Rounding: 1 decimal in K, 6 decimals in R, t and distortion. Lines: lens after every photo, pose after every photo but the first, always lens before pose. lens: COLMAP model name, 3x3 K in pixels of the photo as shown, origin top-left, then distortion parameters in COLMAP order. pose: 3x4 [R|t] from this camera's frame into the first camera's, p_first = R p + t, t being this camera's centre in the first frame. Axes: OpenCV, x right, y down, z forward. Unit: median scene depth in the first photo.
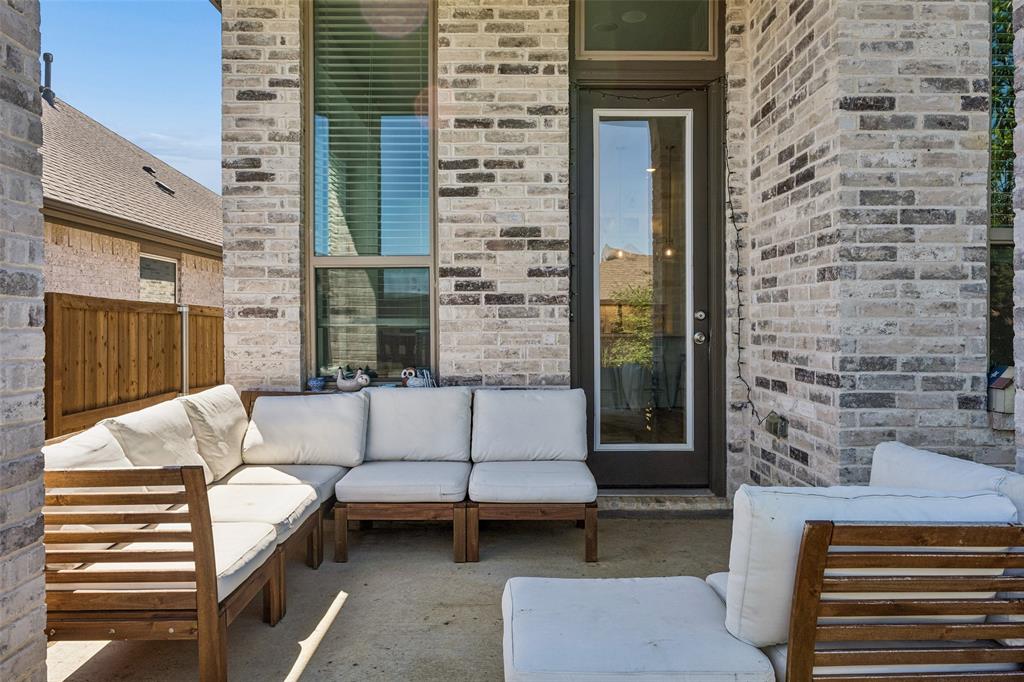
lens RADIAL K [[742.4, 0, 508.9], [0, 742.4, 339.1], [0, 0, 1]] dist [-0.001521, -0.002918]
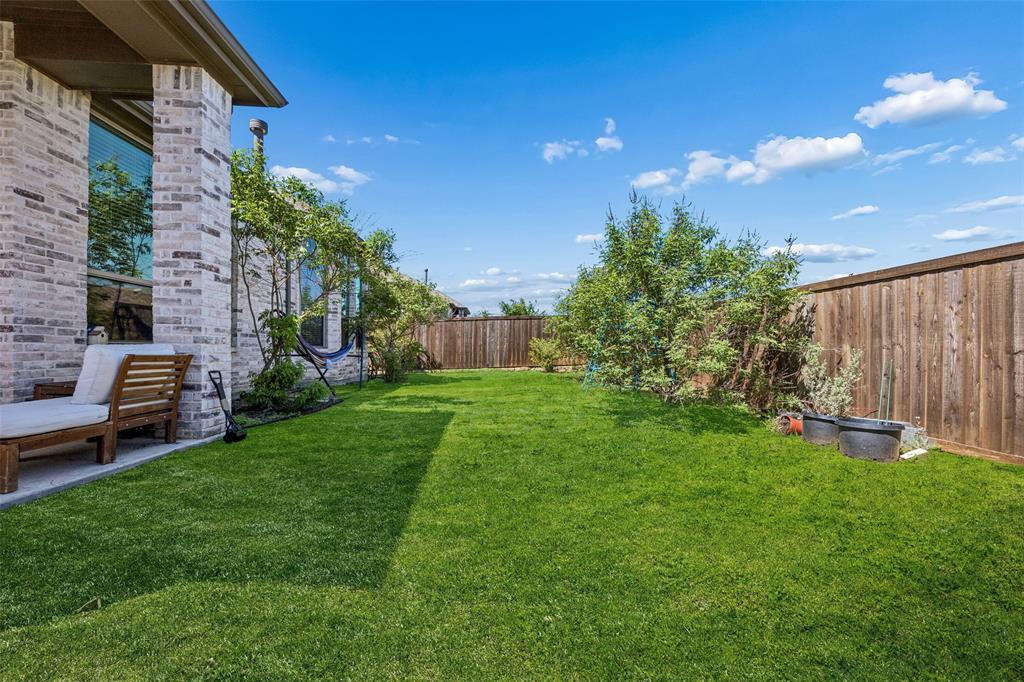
lens RADIAL K [[395.5, 0, 520.8], [0, 395.5, 346.3], [0, 0, 1]] dist [-0.000090, 0.000638]
pose [[-0.081163, 0.008843, 0.996662, -0.717428], [0.003825, 0.999956, -0.008561, 0.117647], [-0.996693, 0.003117, -0.081194, -0.269159]]
